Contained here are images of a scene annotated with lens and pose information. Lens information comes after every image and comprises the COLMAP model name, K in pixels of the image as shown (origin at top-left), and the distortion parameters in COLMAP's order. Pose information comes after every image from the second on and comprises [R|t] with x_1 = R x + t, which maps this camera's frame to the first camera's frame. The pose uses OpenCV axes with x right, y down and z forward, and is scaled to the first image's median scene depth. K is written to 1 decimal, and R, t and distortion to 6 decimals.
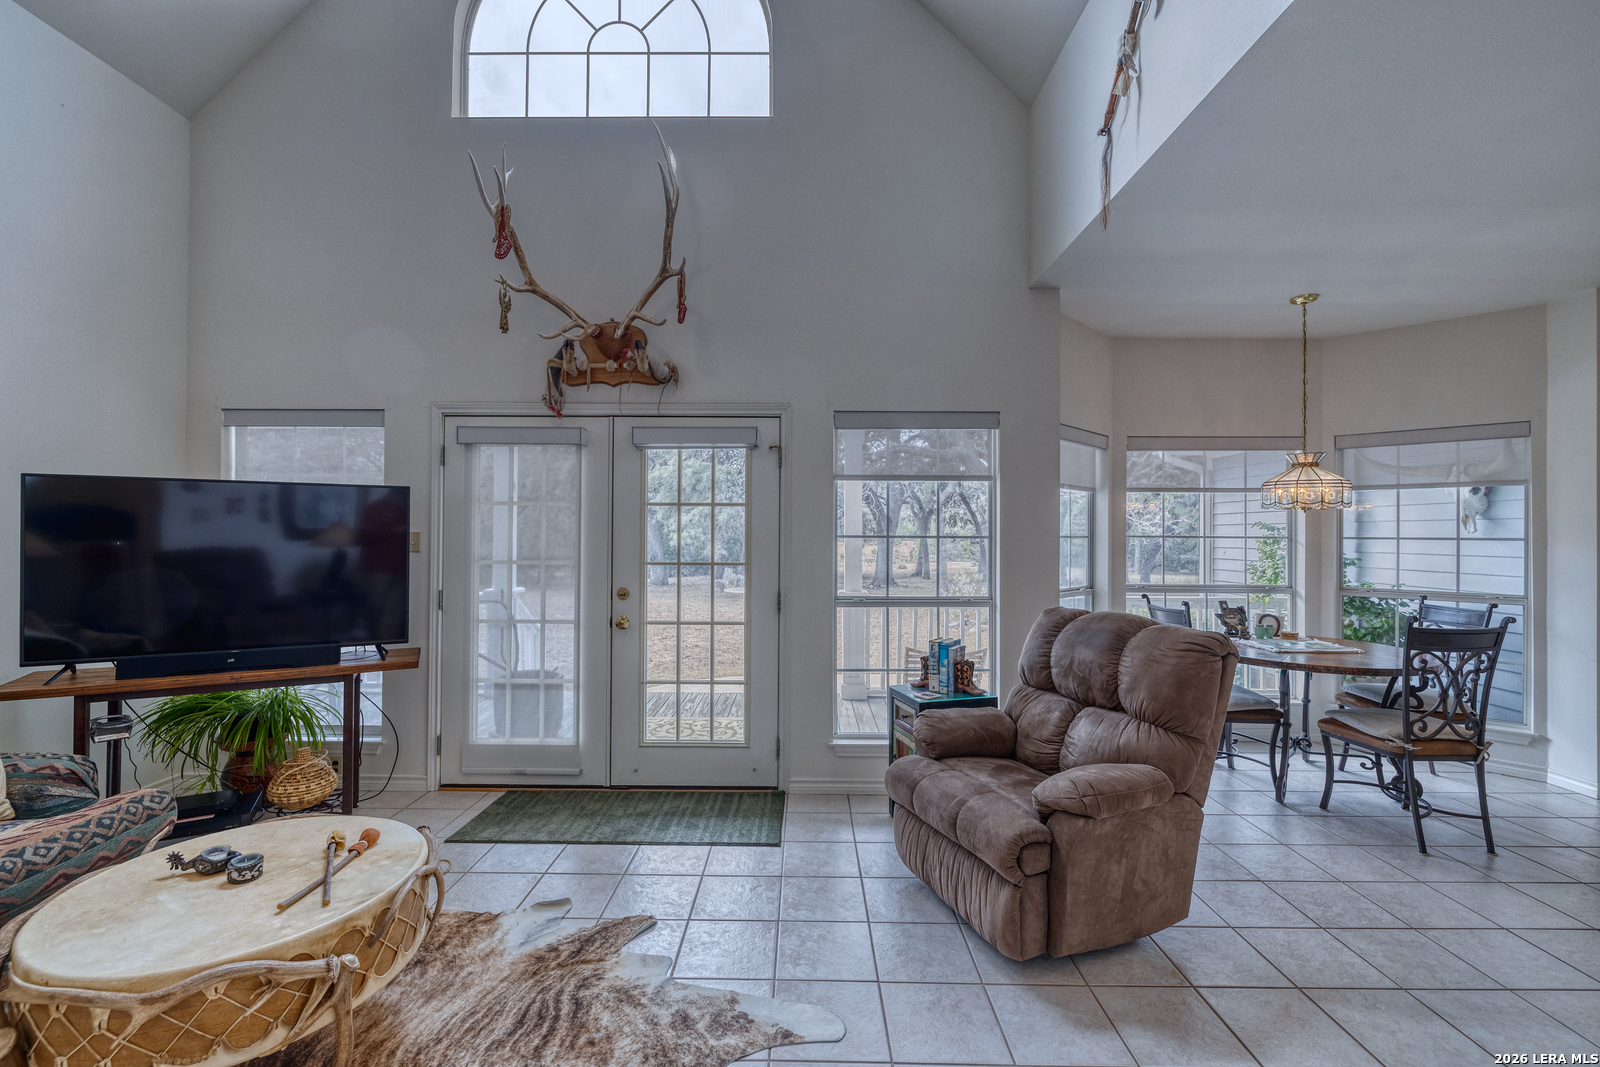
lens RADIAL K [[670.5, 0, 797.7], [0, 670.5, 530.8], [0, 0, 1]] dist [0.000934, -0.000572]
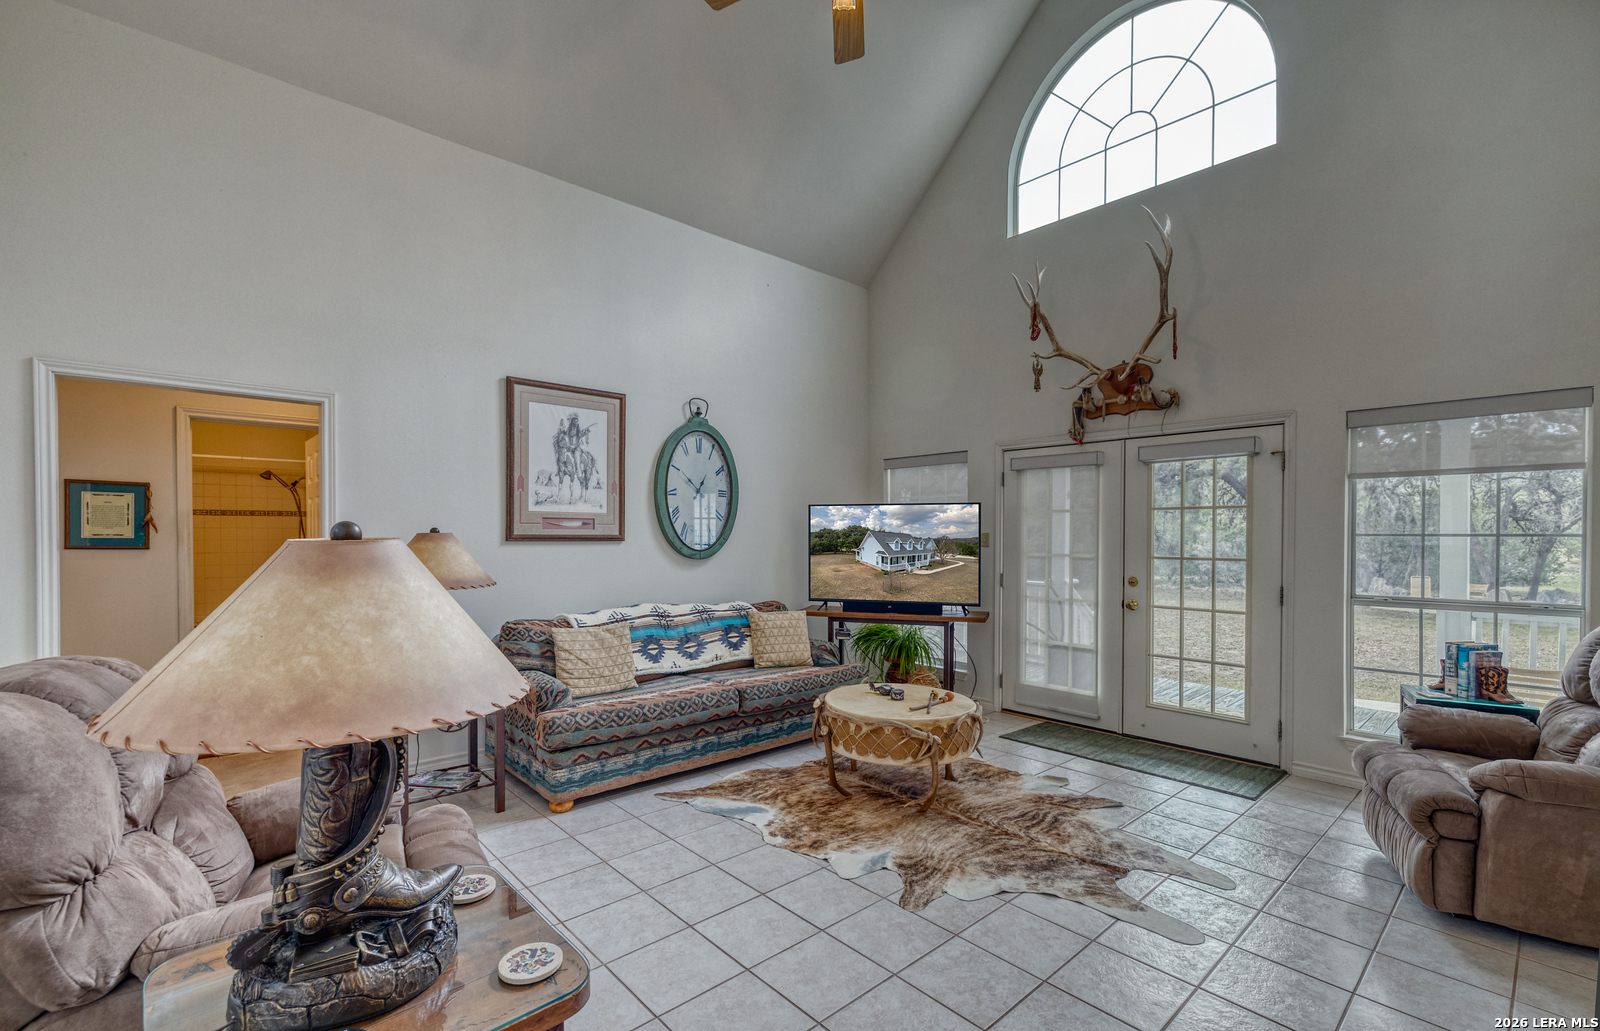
lens RADIAL K [[697.1, 0, 798.3], [0, 697.1, 541.8], [0, 0, 1]] dist [-0.000824, -0.000082]
pose [[0.679488, 0.004566, -0.733673, 0.266737], [0.006931, 0.999896, 0.012642, -0.000300], [0.733654, -0.013675, 0.679385, -0.332346]]
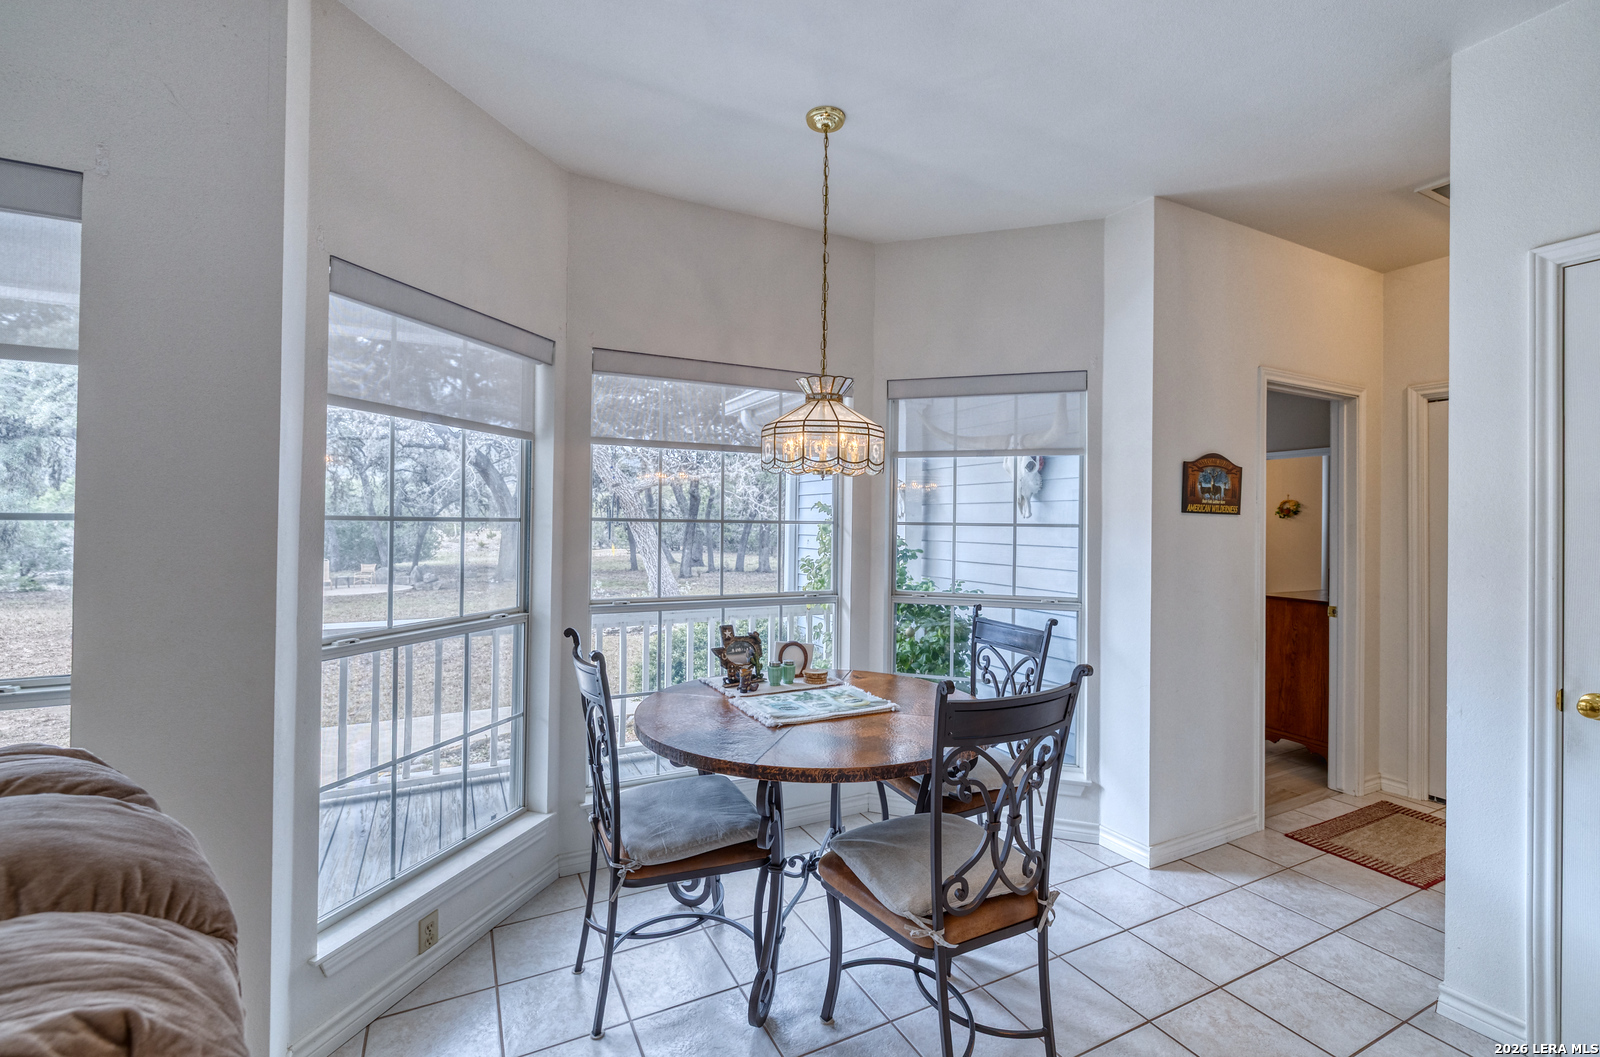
lens RADIAL K [[692.9, 0, 803.6], [0, 692.9, 521.4], [0, 0, 1]] dist [0.001855, 0.000144]
pose [[0.885441, 0.004717, 0.464727, 0.477415], [-0.007955, 0.999956, 0.005005, 0.007476], [-0.464683, -0.008129, 0.885440, 0.487186]]
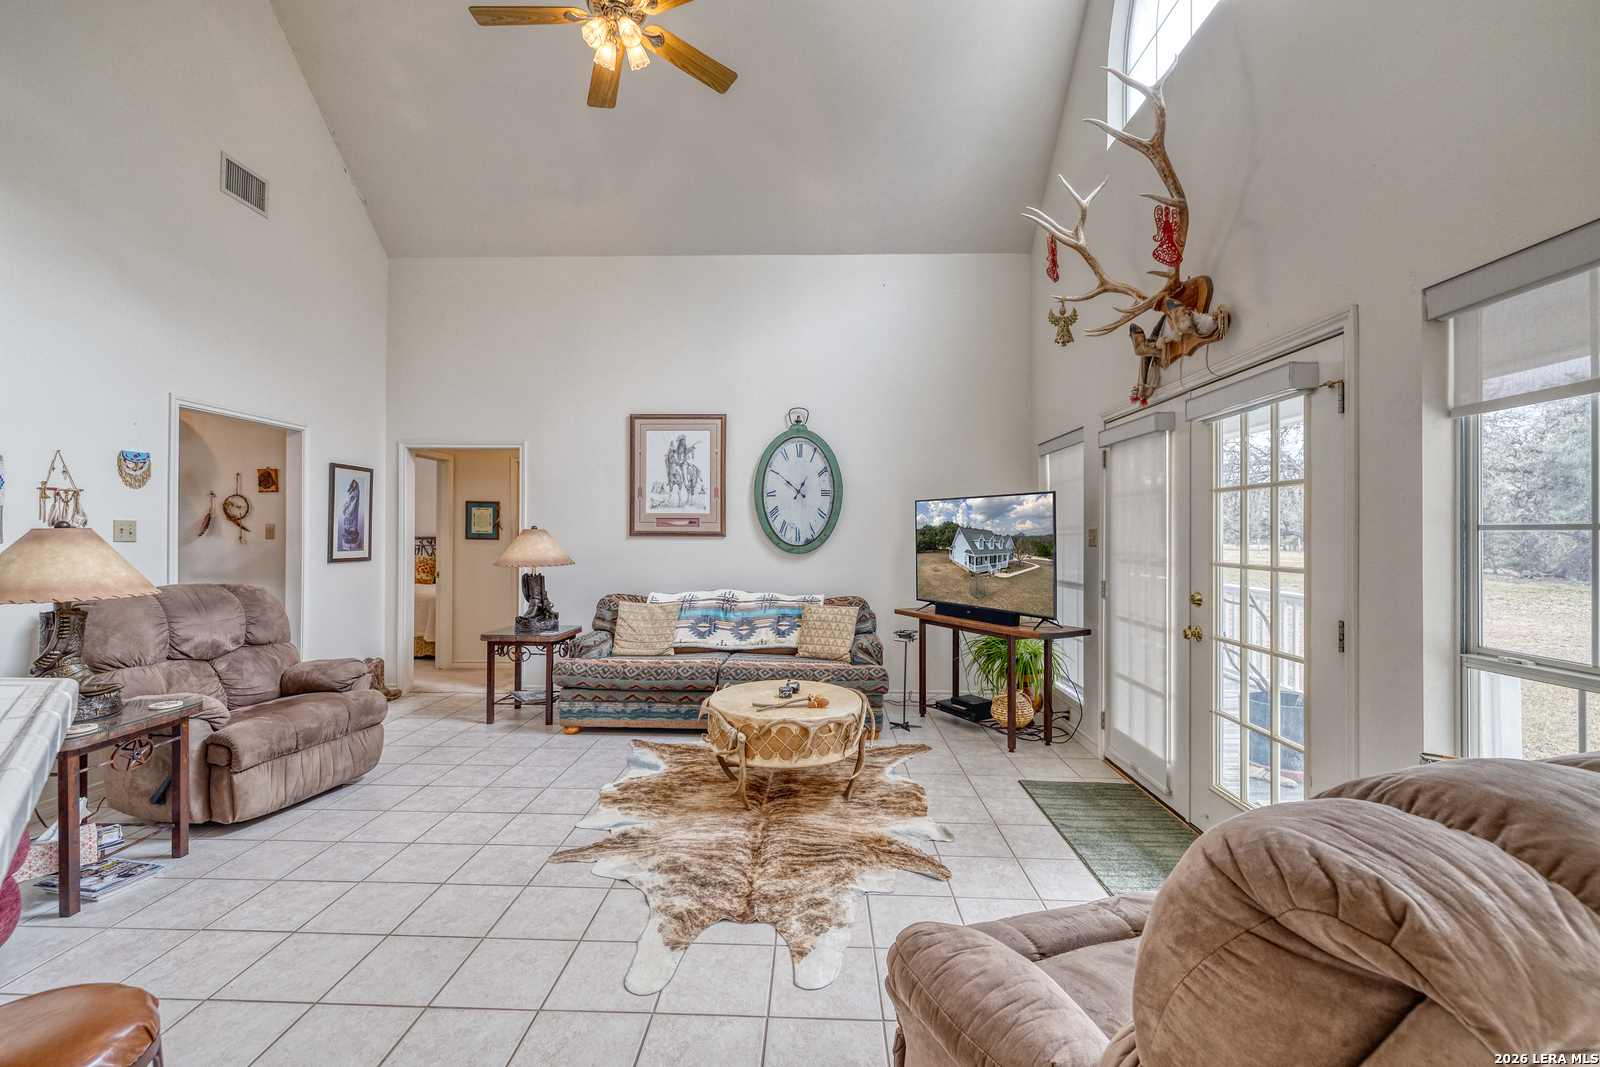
lens RADIAL K [[670.5, 0, 799.7], [0, 670.5, 531.1], [0, 0, 1]] dist [0.000934, -0.000572]
pose [[-0.018336, -0.008598, -0.999795, 0.590664], [0.003714, 0.999956, -0.008667, 0.013917], [0.999825, -0.003872, -0.018303, 0.521510]]
